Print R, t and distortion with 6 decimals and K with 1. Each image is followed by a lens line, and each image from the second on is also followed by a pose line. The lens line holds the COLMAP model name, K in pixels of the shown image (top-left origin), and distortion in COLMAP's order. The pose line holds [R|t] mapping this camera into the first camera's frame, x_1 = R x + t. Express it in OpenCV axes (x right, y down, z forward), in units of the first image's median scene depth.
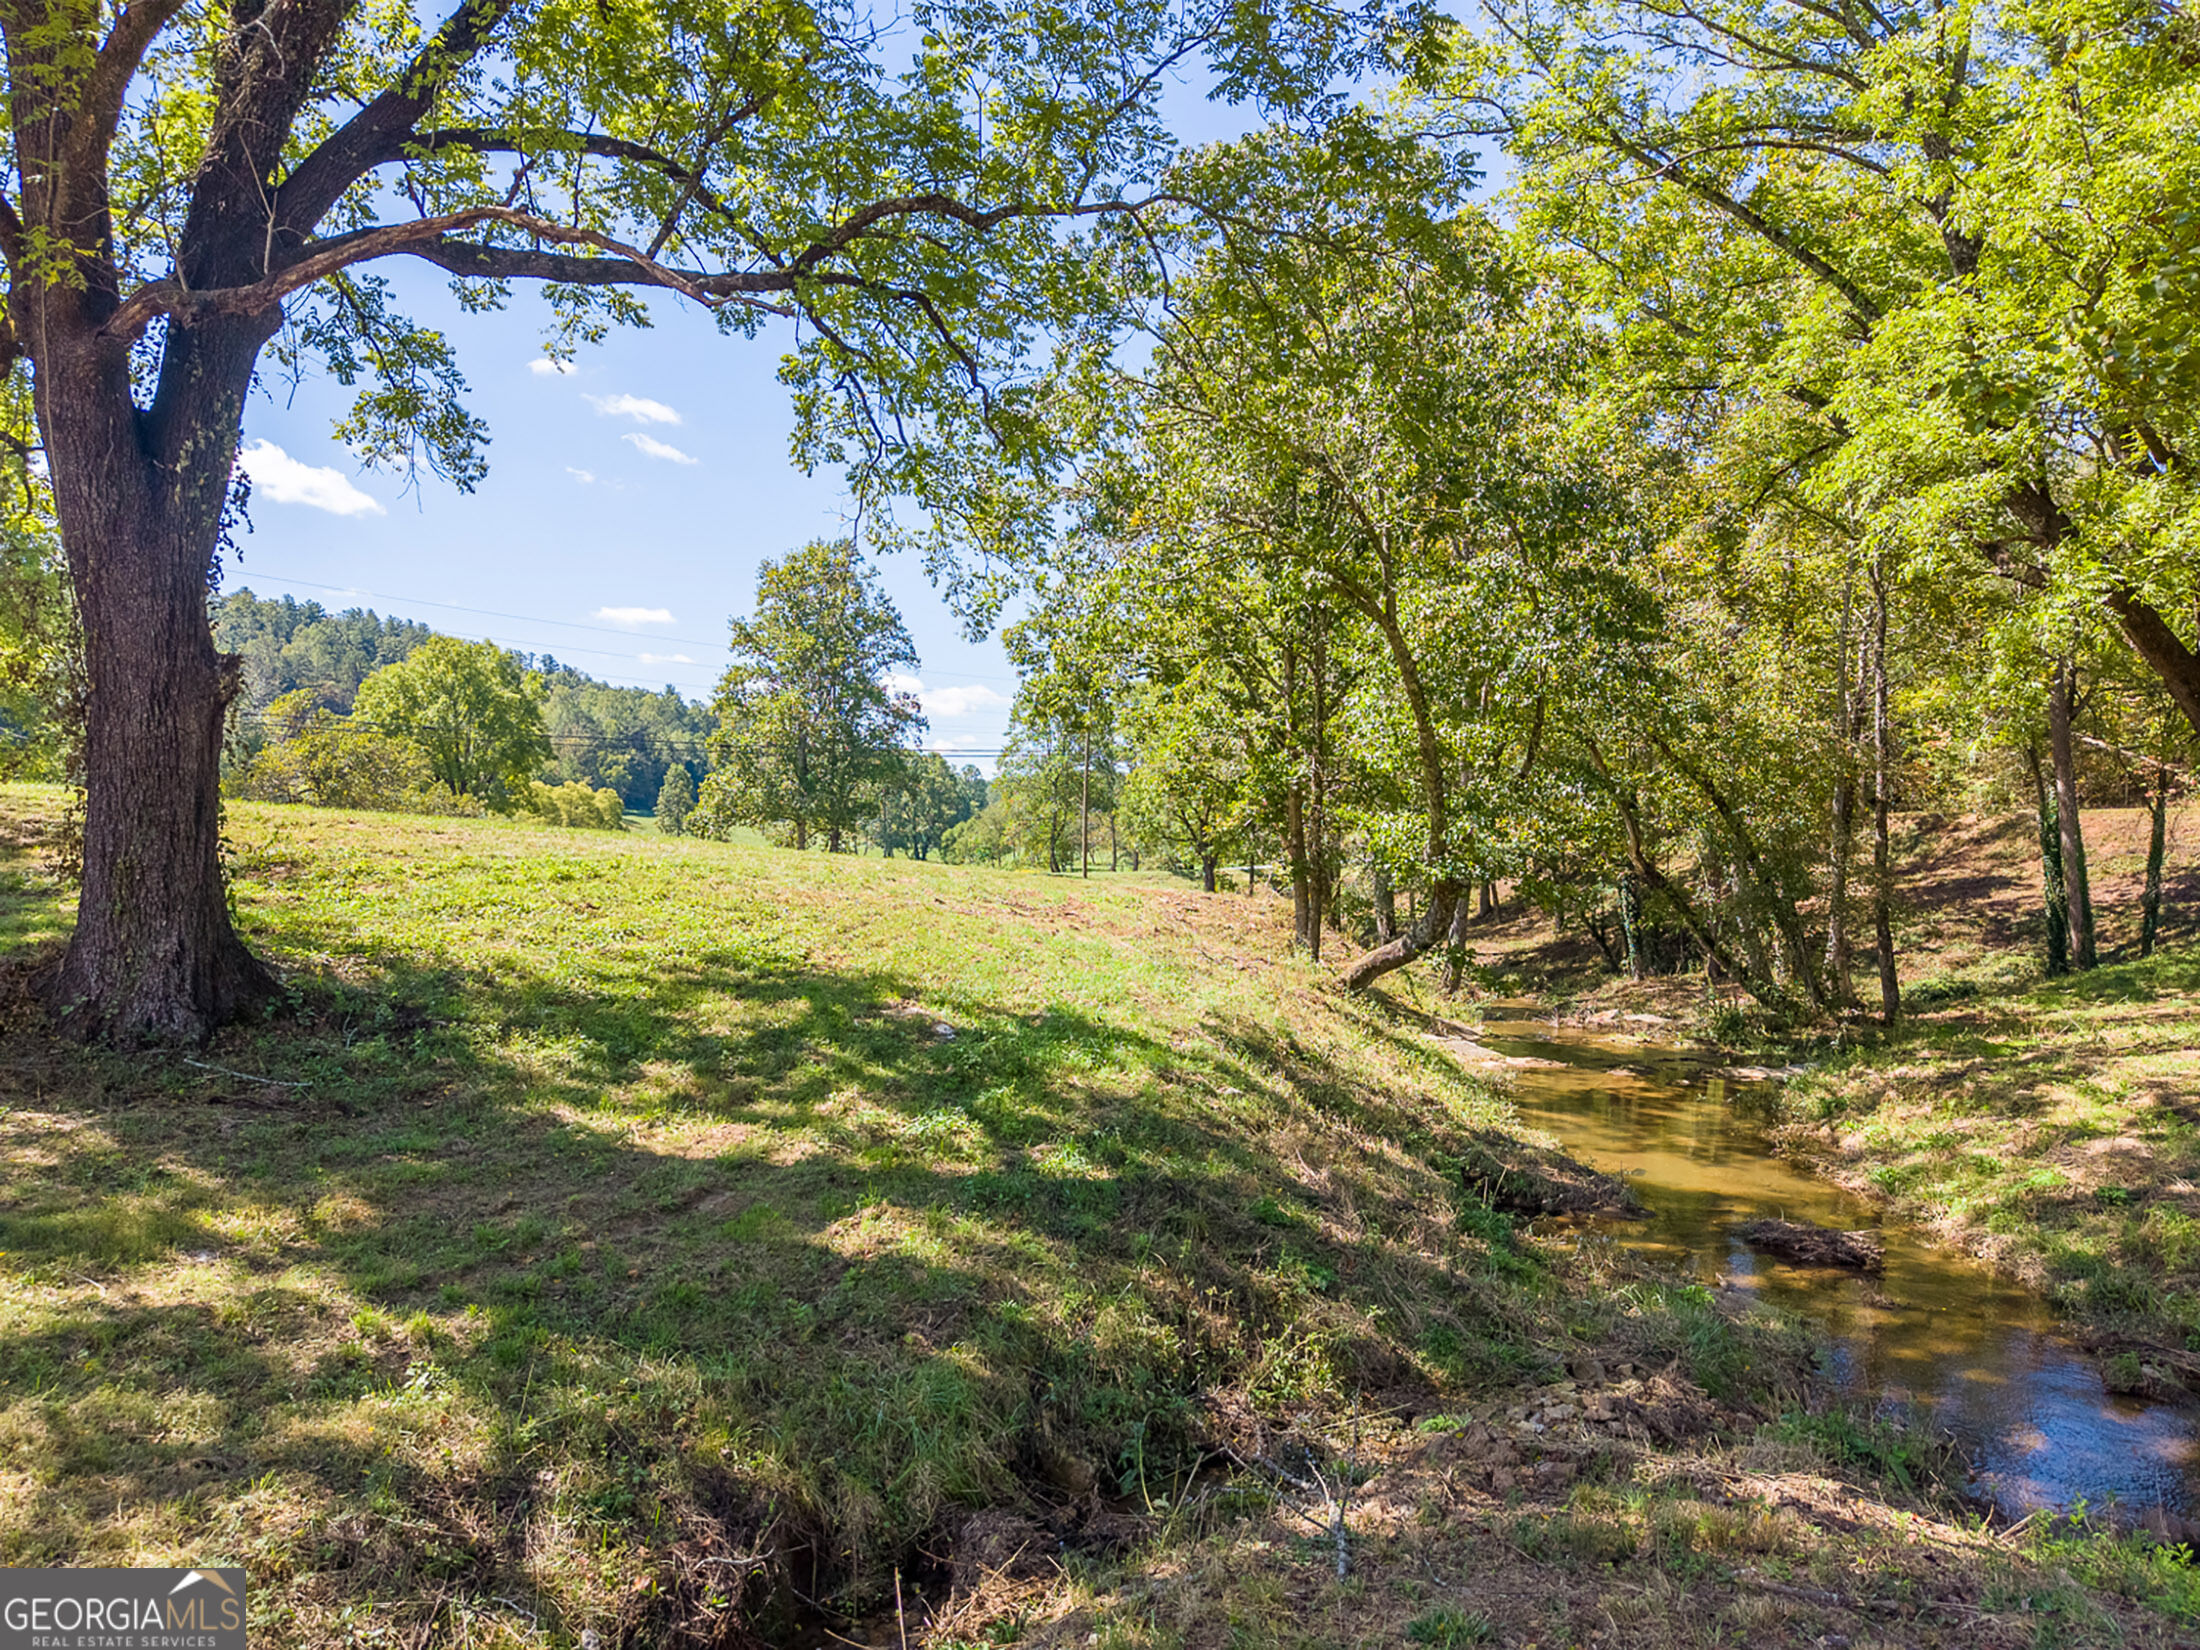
lens RADIAL K [[1535.4, 0, 1115.1], [0, 1535.4, 815.8], [0, 0, 1]] dist [0.040599, -0.038069]
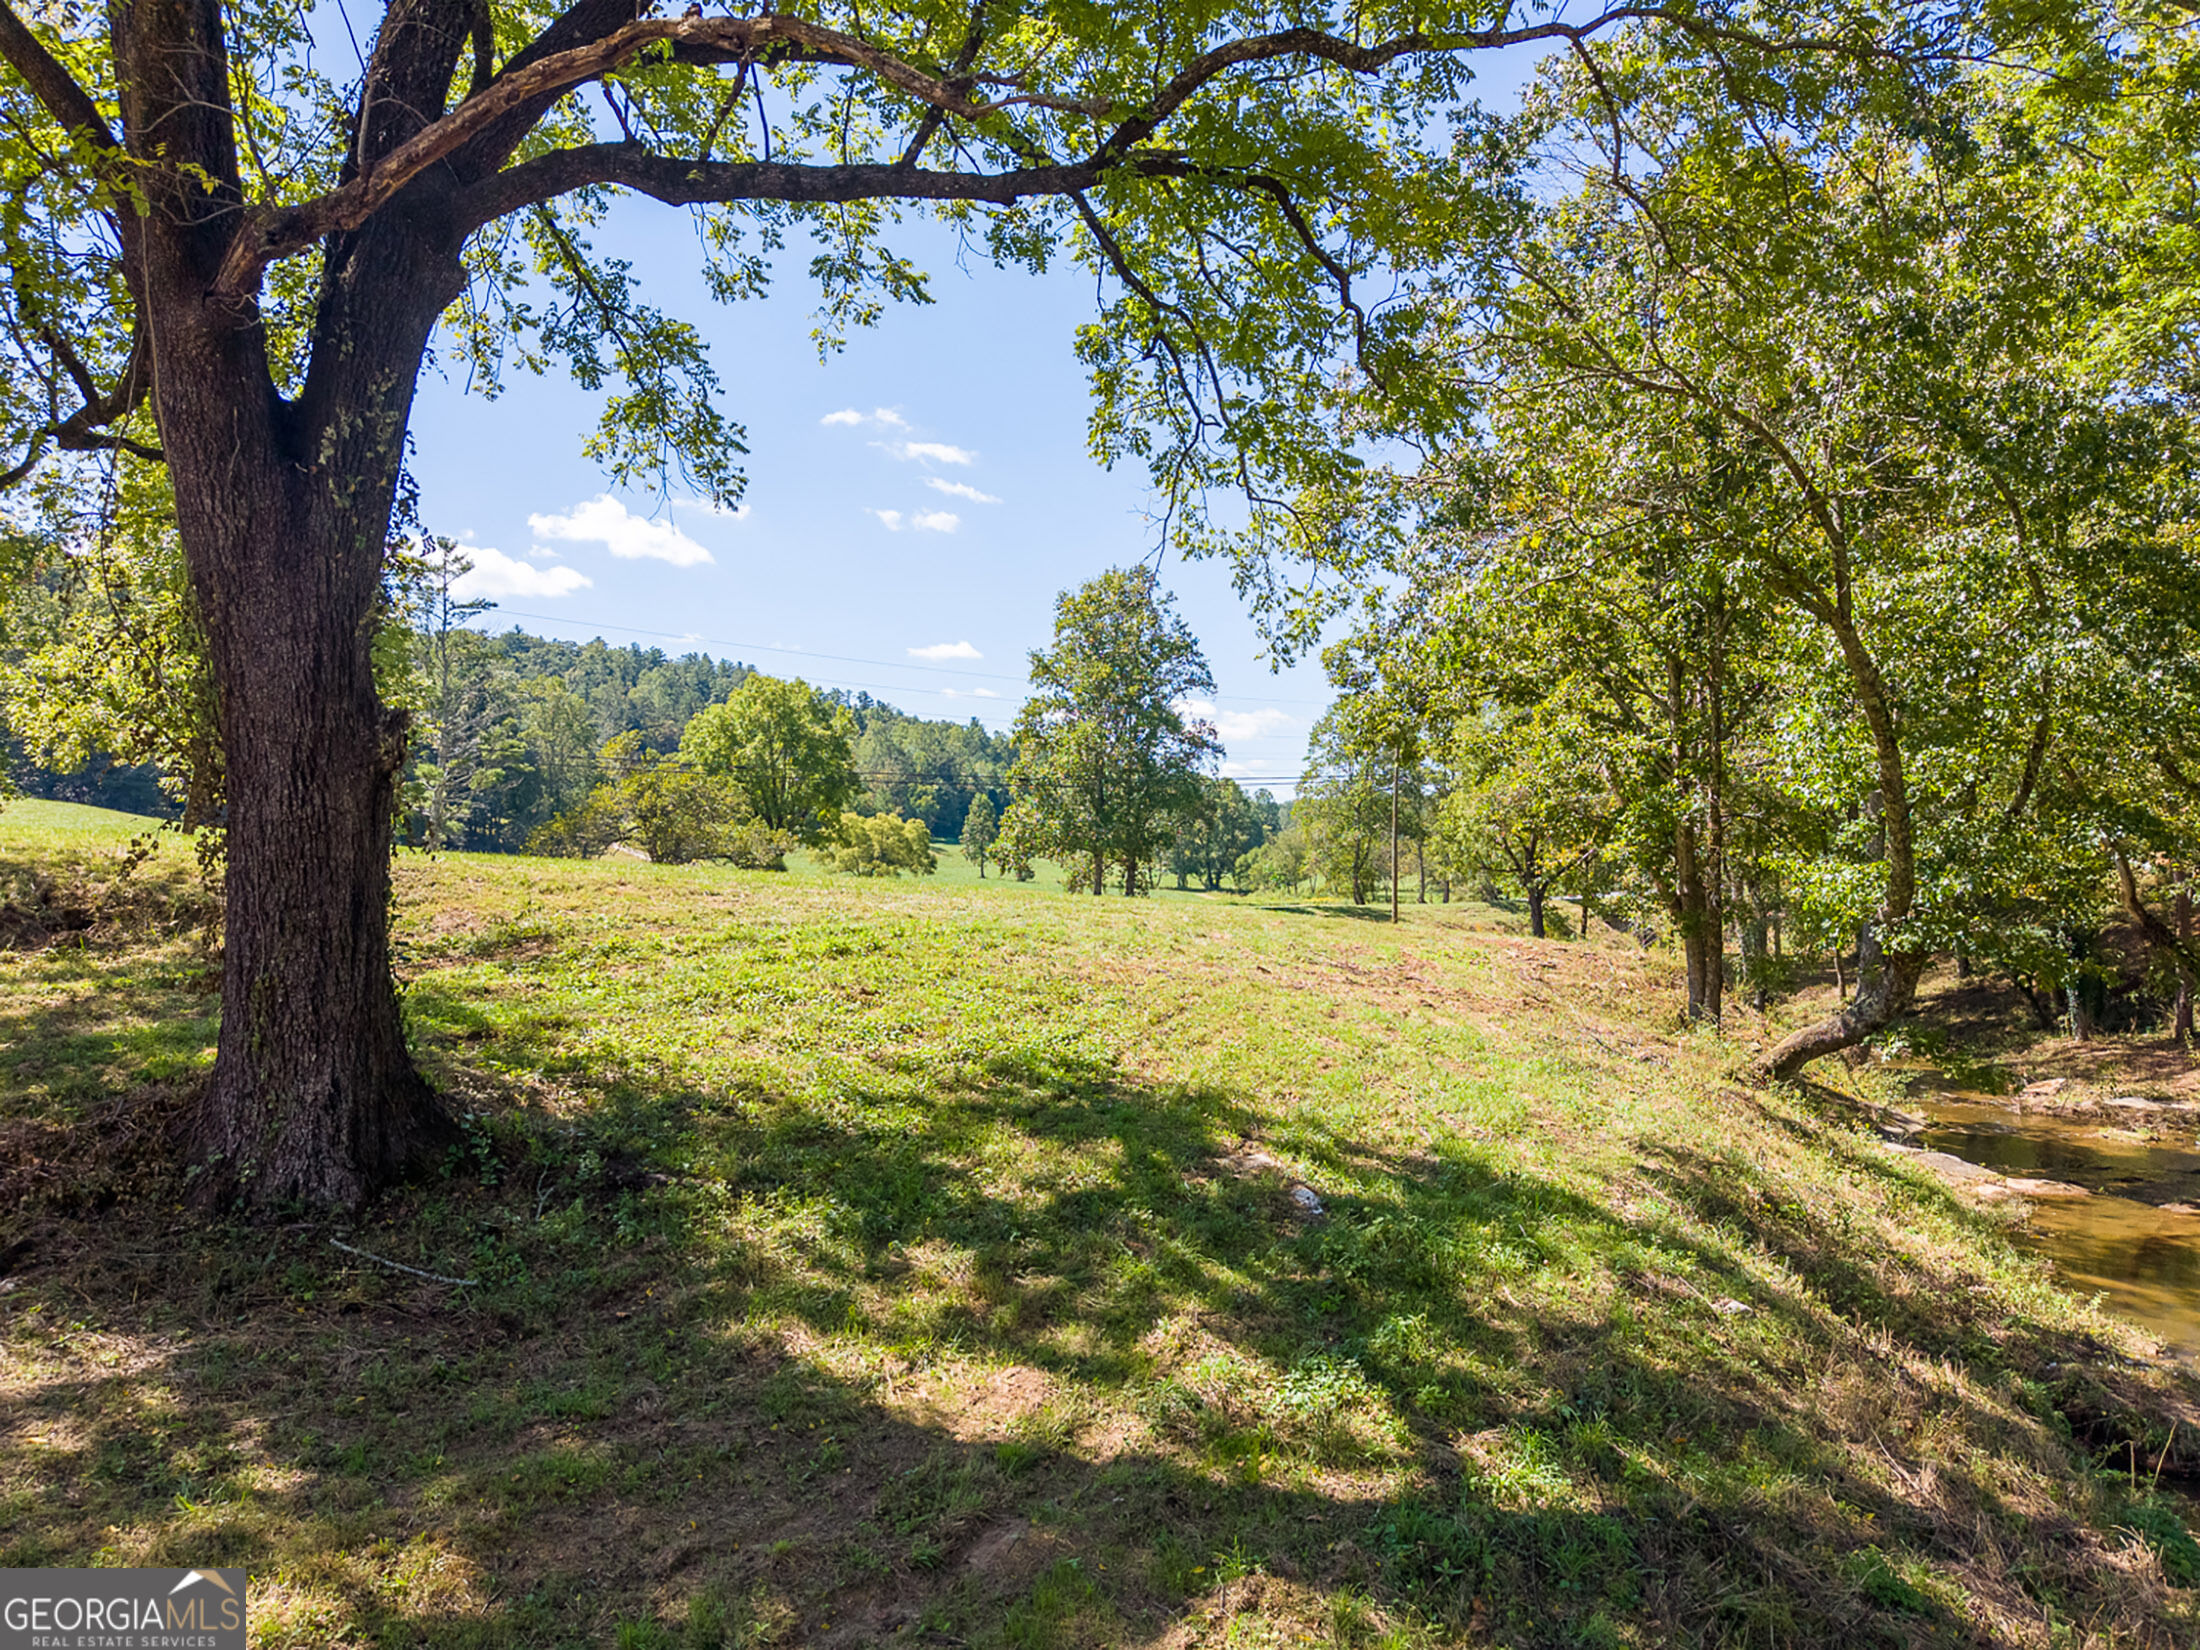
lens RADIAL K [[1535.4, 0, 1087.5], [0, 1535.4, 829.1], [0, 0, 1]] dist [0.040599, -0.038069]
pose [[0.978357, -0.010289, -0.206668, -0.044097], [0.008909, 0.999931, -0.007607, -0.021823], [0.206732, 0.005602, 0.978382, 0.194893]]
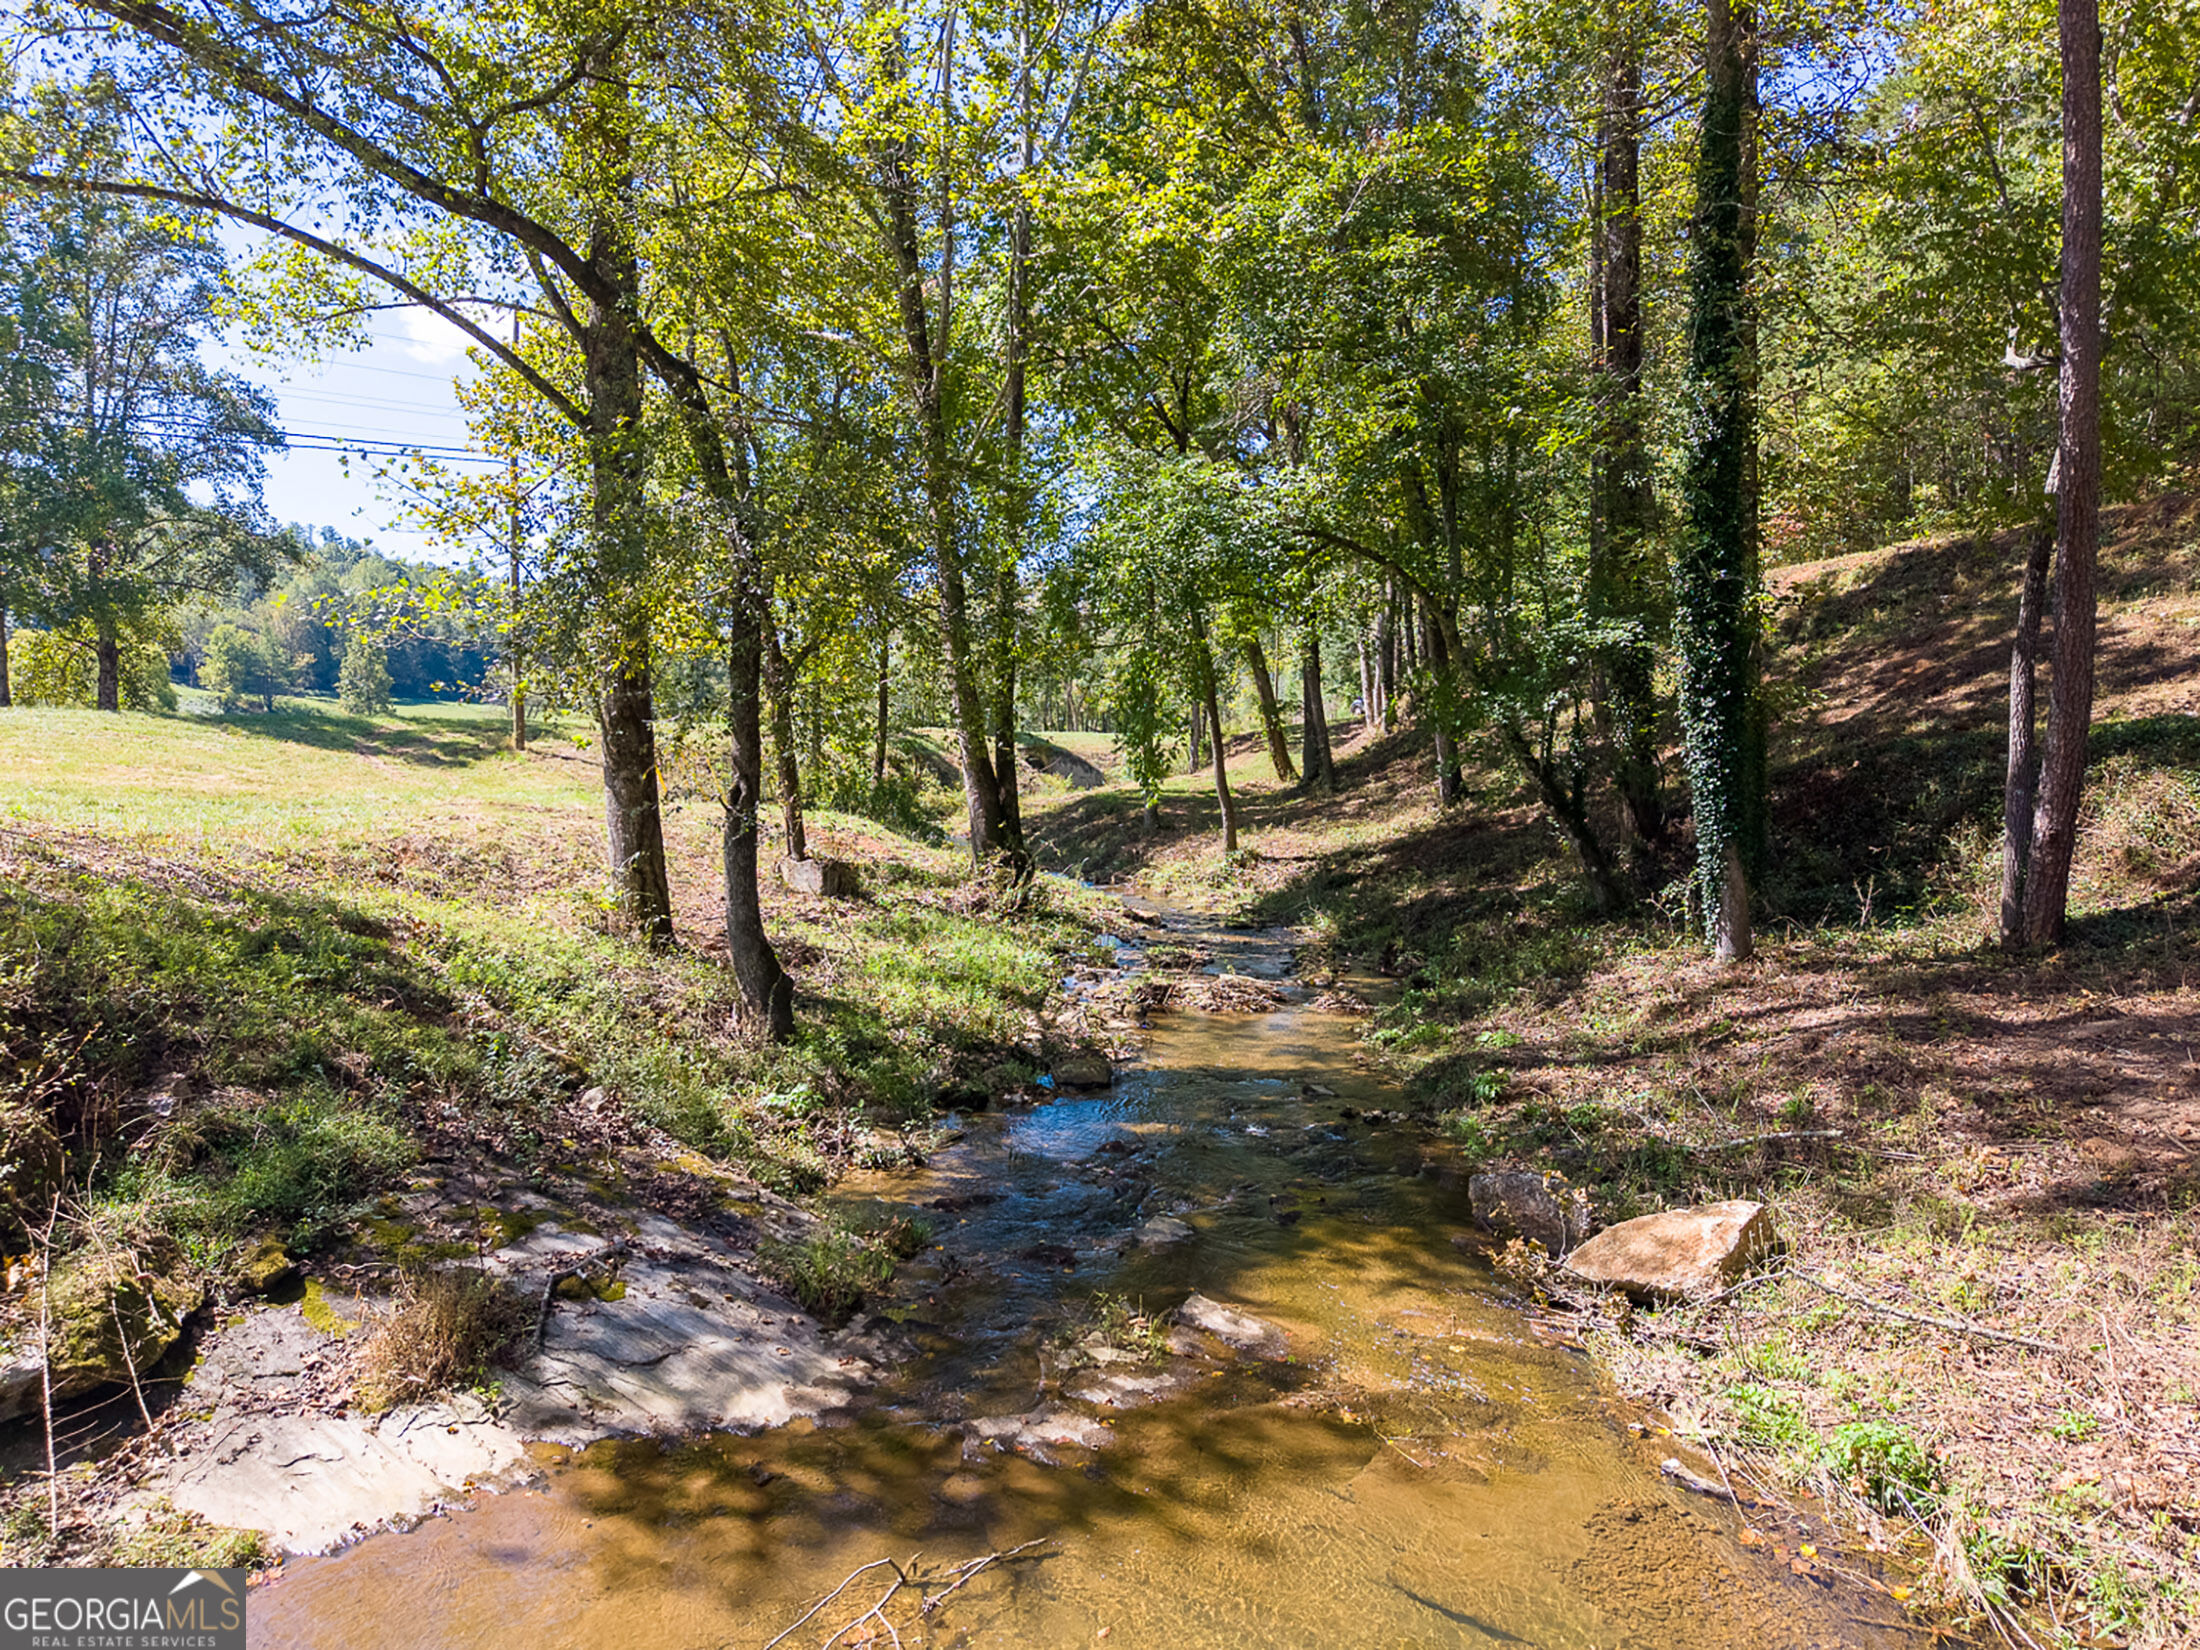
lens RADIAL K [[1535.4, 0, 1096.2], [0, 1535.4, 826.2], [0, 0, 1]] dist [0.040599, -0.038069]
pose [[0.998791, -0.014868, 0.046854, 0.694897], [0.011509, 0.997398, 0.071170, 0.202916], [-0.047790, -0.070545, 0.996363, 2.354142]]
